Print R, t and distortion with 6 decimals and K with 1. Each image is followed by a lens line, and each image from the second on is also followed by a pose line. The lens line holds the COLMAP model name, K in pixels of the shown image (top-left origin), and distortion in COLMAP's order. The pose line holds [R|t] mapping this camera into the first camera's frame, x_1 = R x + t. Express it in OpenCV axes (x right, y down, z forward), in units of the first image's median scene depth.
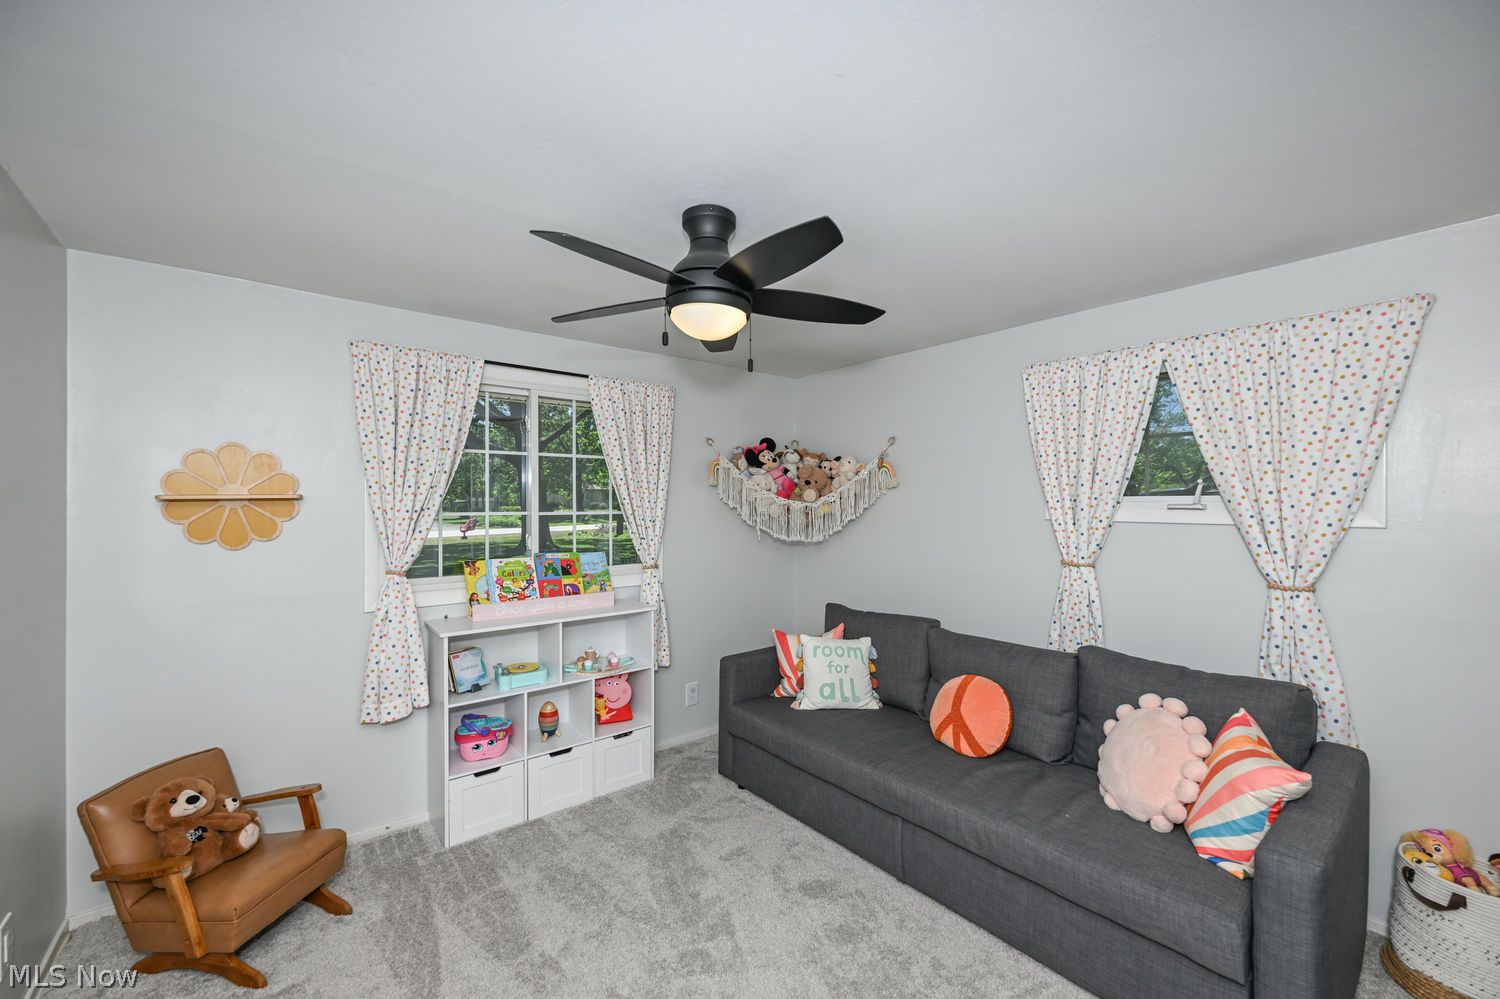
lens RADIAL K [[605.1, 0, 750.0], [0, 605.1, 499.5], [0, 0, 1]] dist [-0.000656, -0.000024]
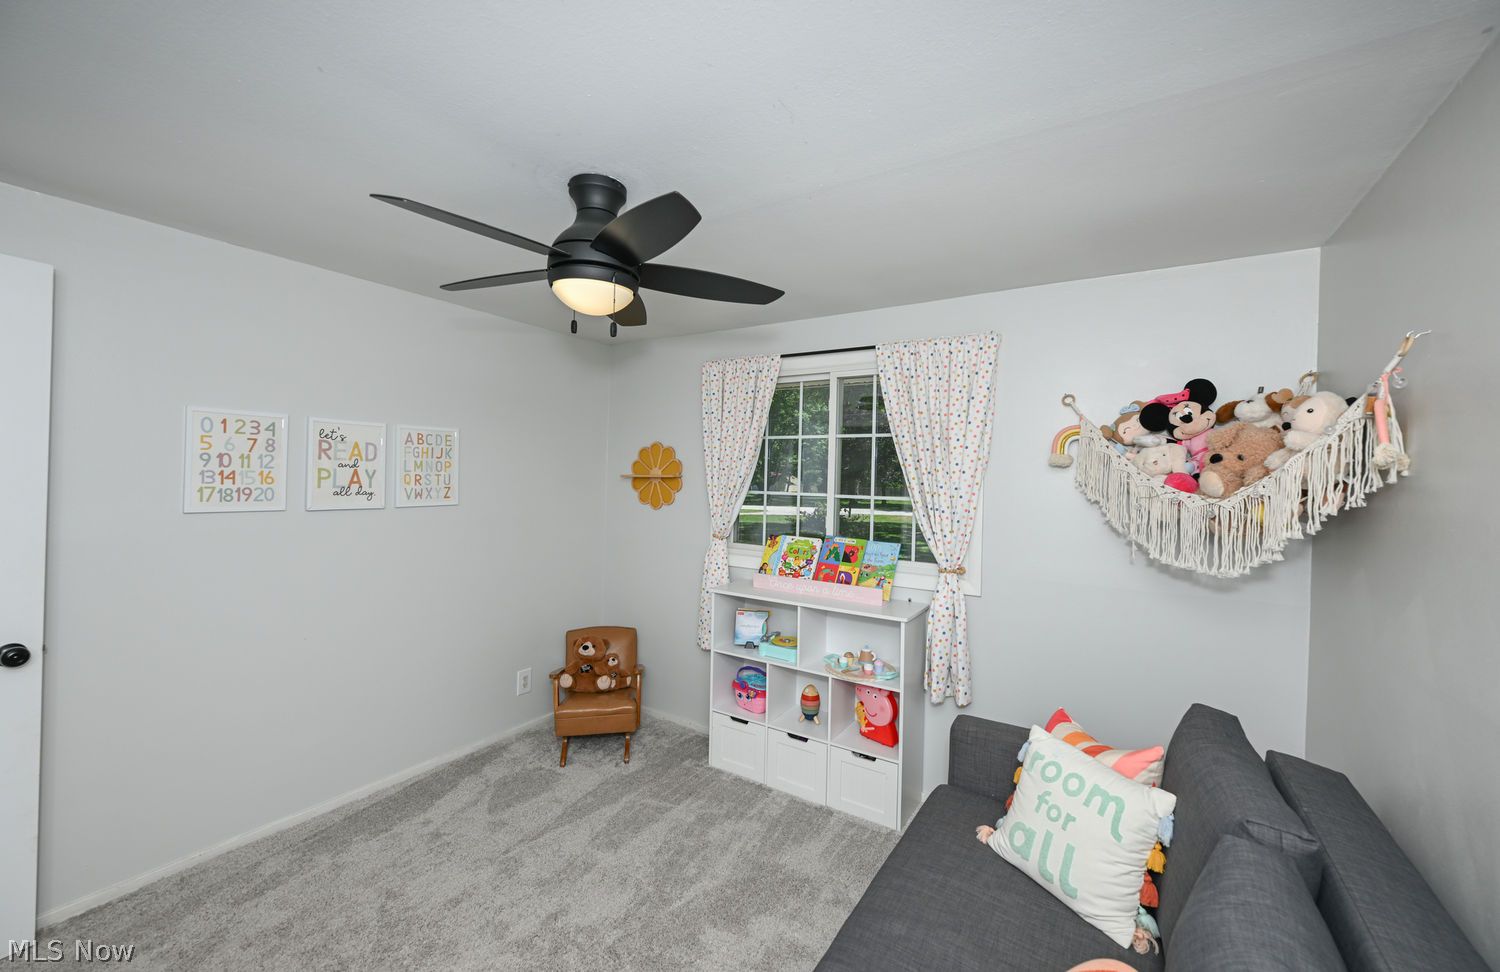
lens RADIAL K [[596.9, 0, 747.5], [0, 596.9, 472.6], [0, 0, 1]] dist [0.000122, 0.000043]
pose [[0.303567, 0.001193, -0.952809, 0.559598], [-0.016499, 0.999856, -0.004005, -0.009343], [0.952667, 0.016937, 0.303543, 0.585297]]
